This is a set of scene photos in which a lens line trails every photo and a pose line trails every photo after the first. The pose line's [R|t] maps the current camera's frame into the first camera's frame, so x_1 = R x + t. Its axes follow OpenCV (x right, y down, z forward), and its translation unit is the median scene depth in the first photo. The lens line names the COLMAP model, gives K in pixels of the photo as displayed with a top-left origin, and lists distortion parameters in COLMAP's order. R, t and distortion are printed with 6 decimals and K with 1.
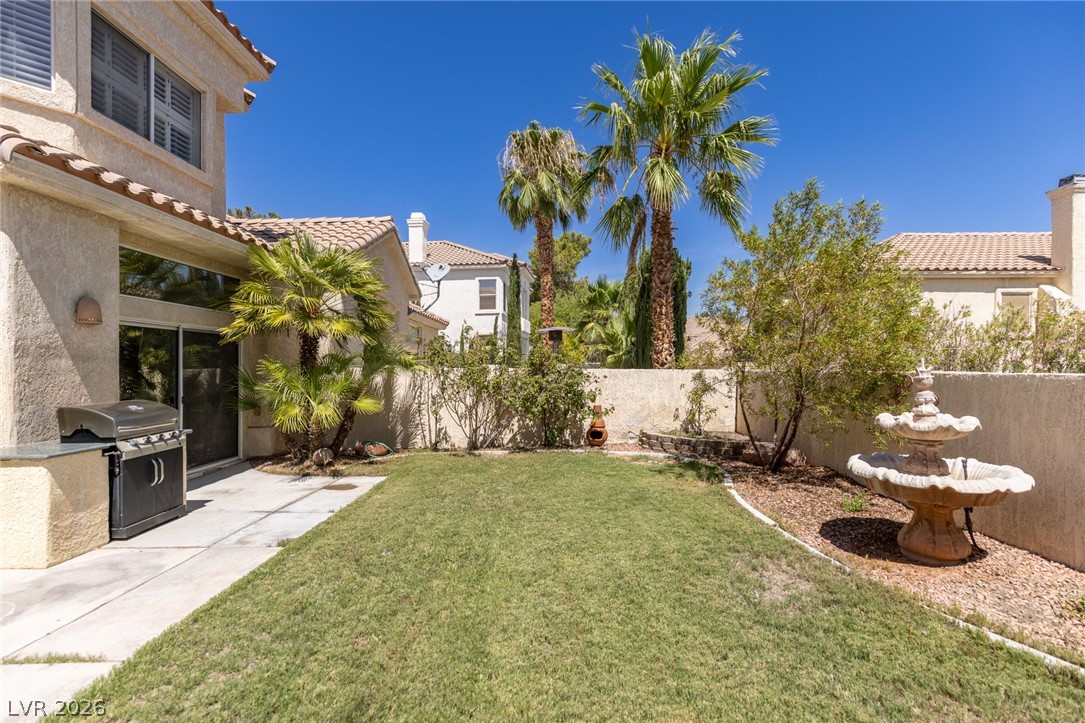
lens RADIAL K [[484.8, 0, 548.9], [0, 484.8, 363.2], [0, 0, 1]] dist [0.004521, 0.002191]
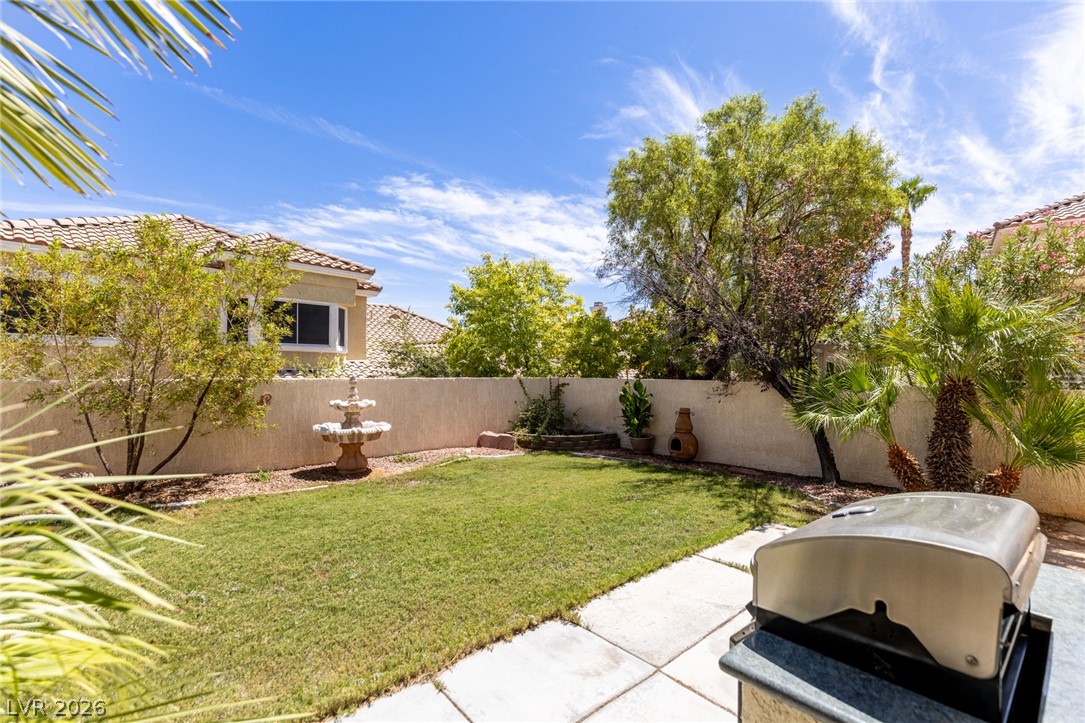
lens RADIAL K [[484.8, 0, 545.7], [0, 484.8, 361.1], [0, 0, 1]] dist [0.004521, 0.002191]
pose [[-0.656252, 0.015320, 0.754386, -0.498092], [-0.007794, 0.999603, -0.027080, -0.002473], [-0.754501, -0.023651, -0.655872, 0.692433]]
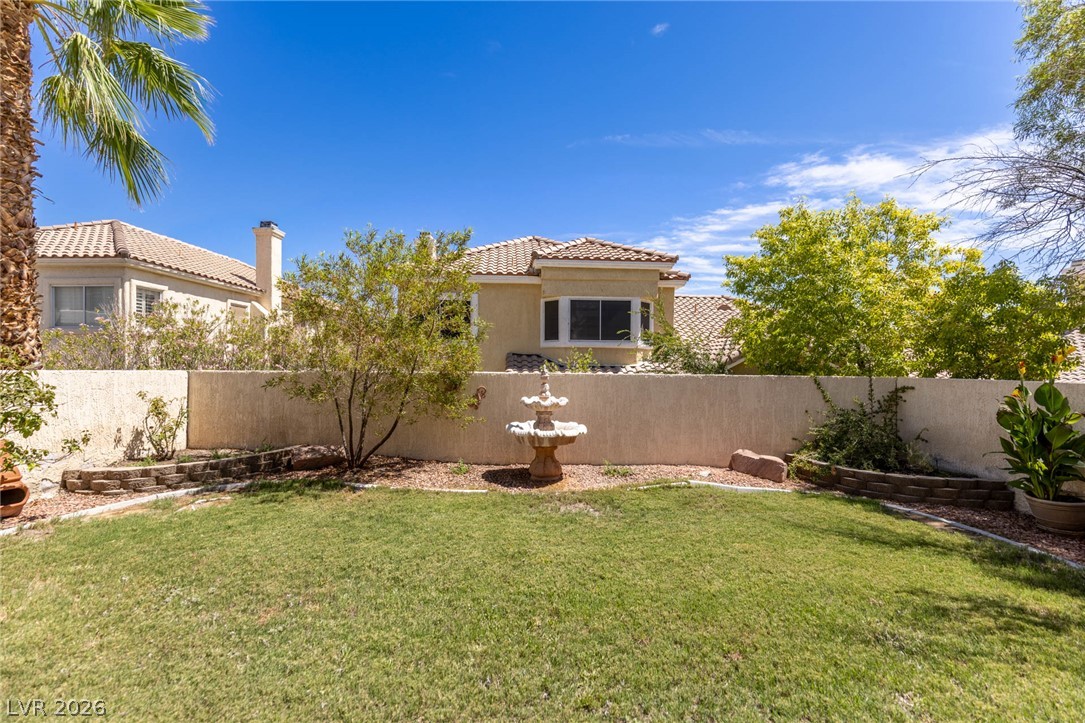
lens RADIAL K [[484.8, 0, 549.8], [0, 484.8, 353.9], [0, 0, 1]] dist [0.004521, 0.002191]
pose [[0.042728, 0.030964, 0.998607, -0.391231], [-0.015384, 0.999422, -0.030331, 0.001132], [-0.998968, -0.014067, 0.043180, 0.372263]]
